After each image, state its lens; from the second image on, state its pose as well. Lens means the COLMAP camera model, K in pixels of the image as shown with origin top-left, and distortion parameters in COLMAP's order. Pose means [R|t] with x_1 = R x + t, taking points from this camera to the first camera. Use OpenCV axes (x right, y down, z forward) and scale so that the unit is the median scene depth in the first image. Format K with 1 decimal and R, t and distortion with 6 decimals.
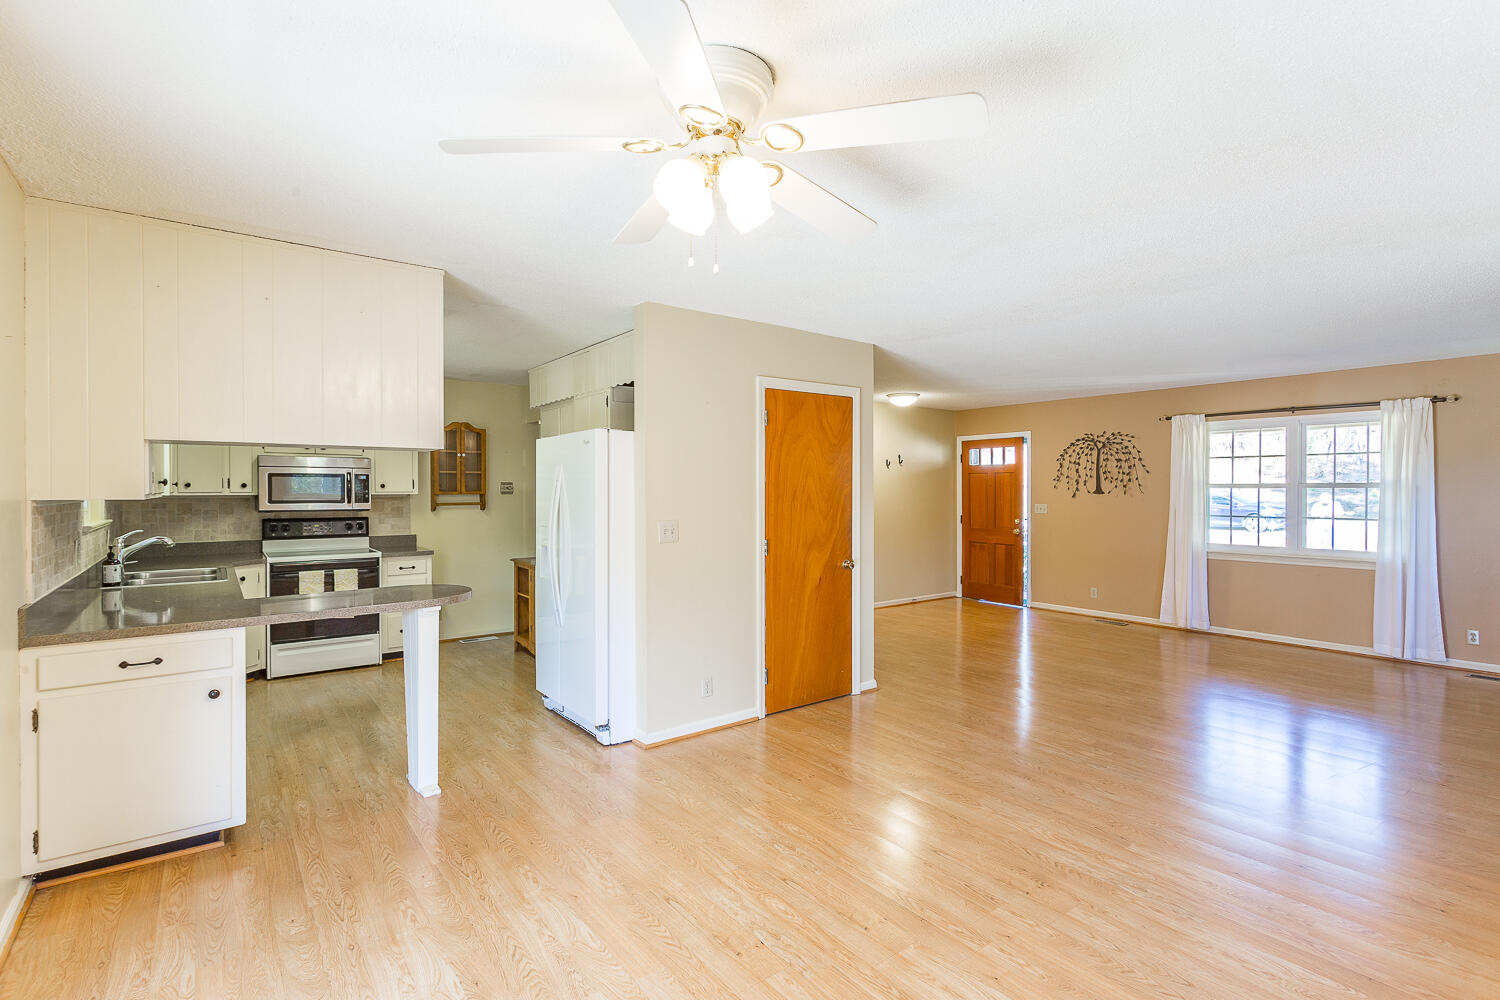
lens RADIAL K [[713.1, 0, 749.1], [0, 713.1, 494.9], [0, 0, 1]] dist [-0.000143, 0.003381]
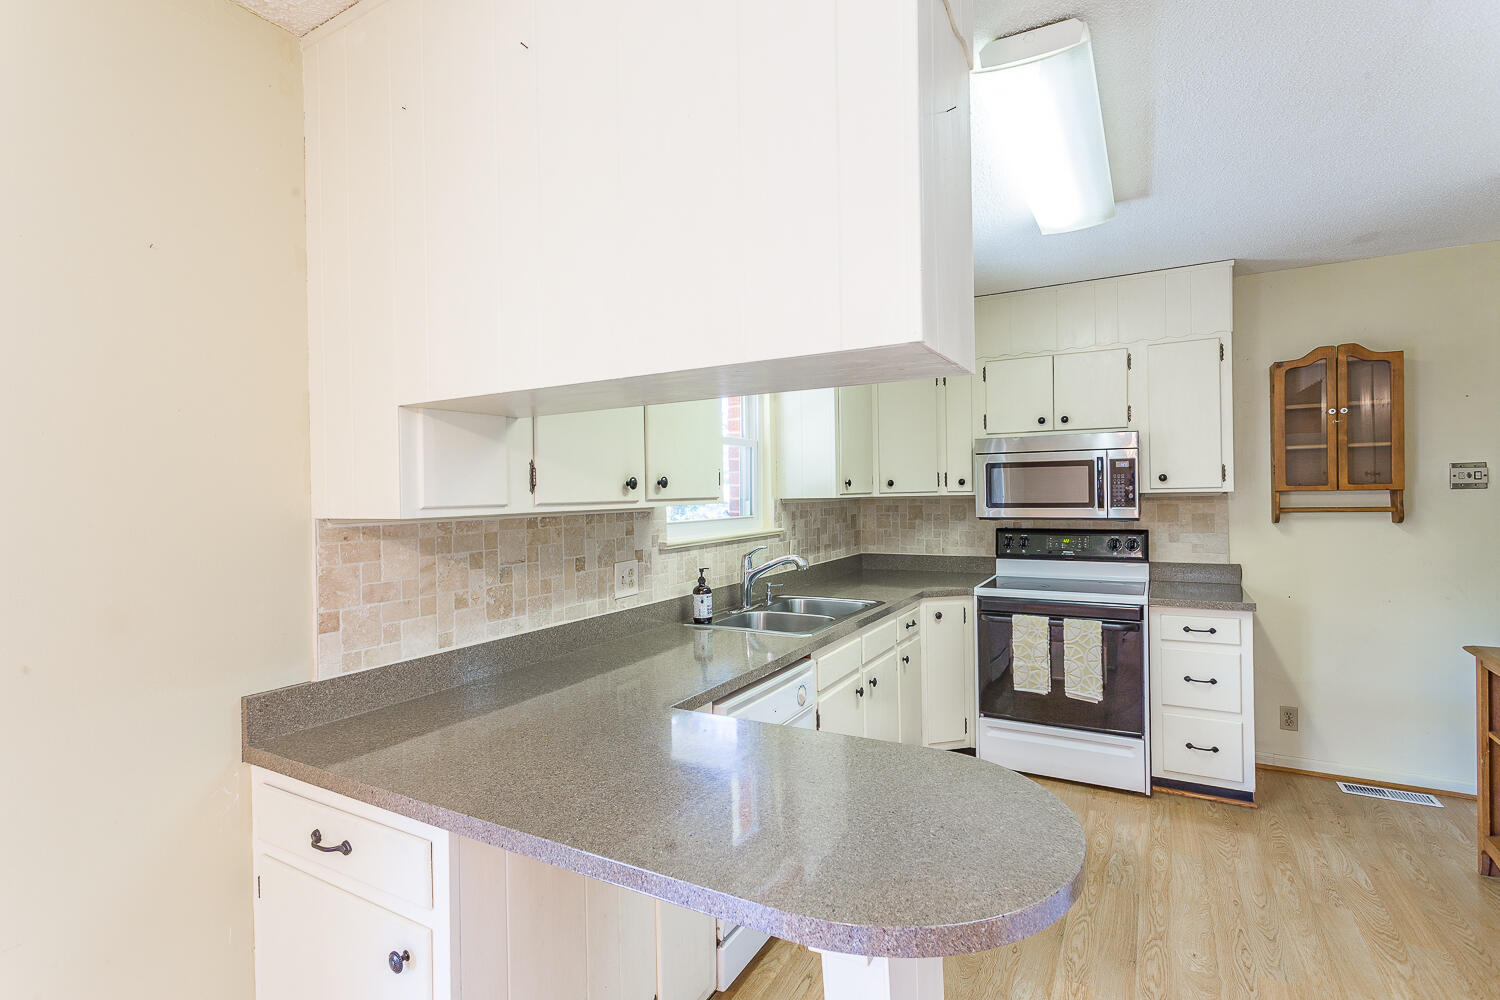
lens RADIAL K [[713.1, 0, 748.5], [0, 713.1, 495.7], [0, 0, 1]] dist [-0.000143, 0.003381]
pose [[0.384883, -0.006966, -0.922939, -0.111118], [0.006536, 0.999967, -0.004822, 0.002899], [0.922942, -0.004177, 0.384916, 0.463173]]
